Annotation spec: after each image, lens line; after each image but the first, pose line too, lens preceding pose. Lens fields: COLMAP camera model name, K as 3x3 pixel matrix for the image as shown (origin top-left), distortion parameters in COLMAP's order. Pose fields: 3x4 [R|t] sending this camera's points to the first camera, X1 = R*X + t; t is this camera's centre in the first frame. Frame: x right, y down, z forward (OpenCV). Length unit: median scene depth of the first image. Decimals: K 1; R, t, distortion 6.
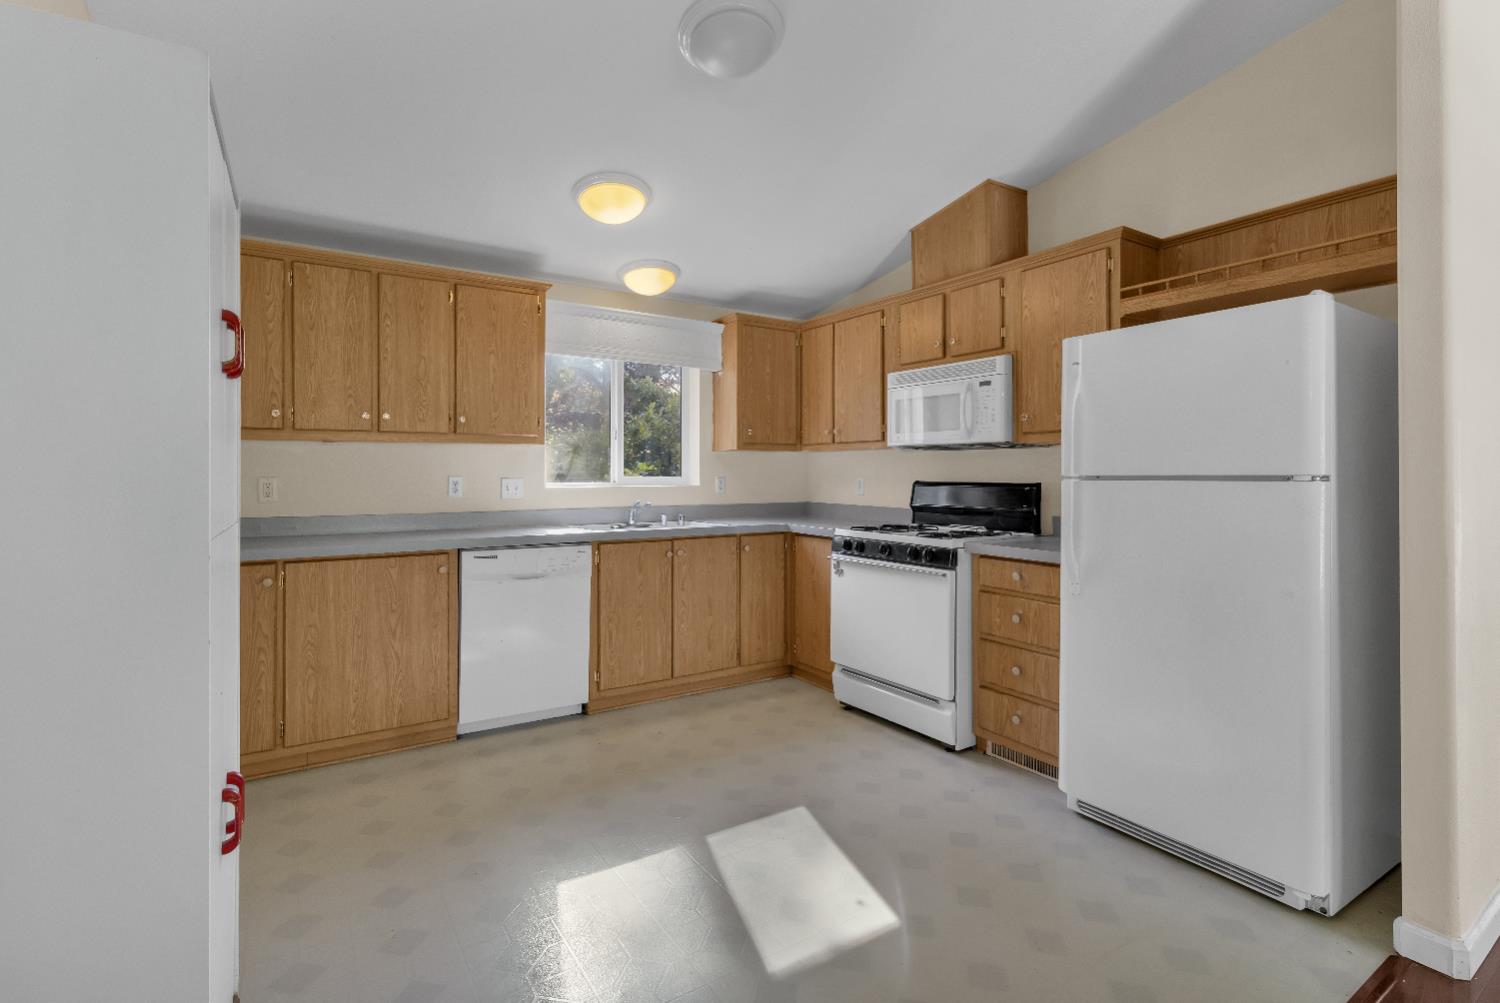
lens RADIAL K [[692.9, 0, 746.4], [0, 692.9, 451.6], [0, 0, 1]] dist [0.000048, 0.000909]
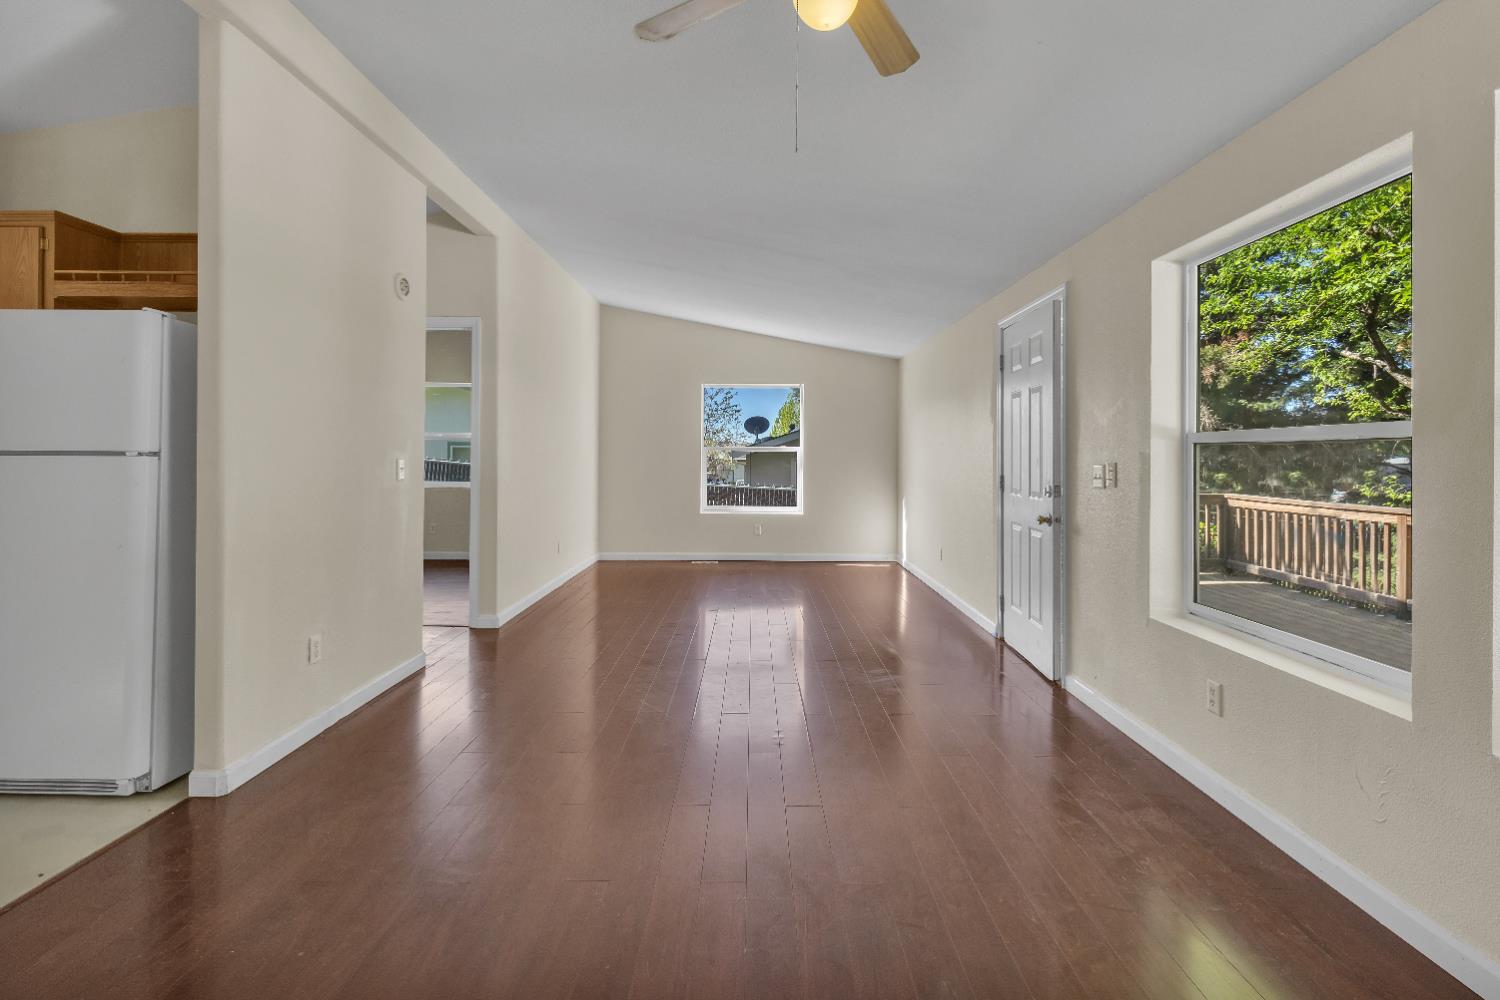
lens RADIAL K [[692.9, 0, 746.4], [0, 692.9, 450.1], [0, 0, 1]] dist [0.000048, 0.000909]
pose [[0.555252, 0.009840, 0.831624, 0.299943], [-0.032439, 0.999425, 0.009833, -0.013757], [-0.831049, -0.032437, 0.555253, -0.508473]]
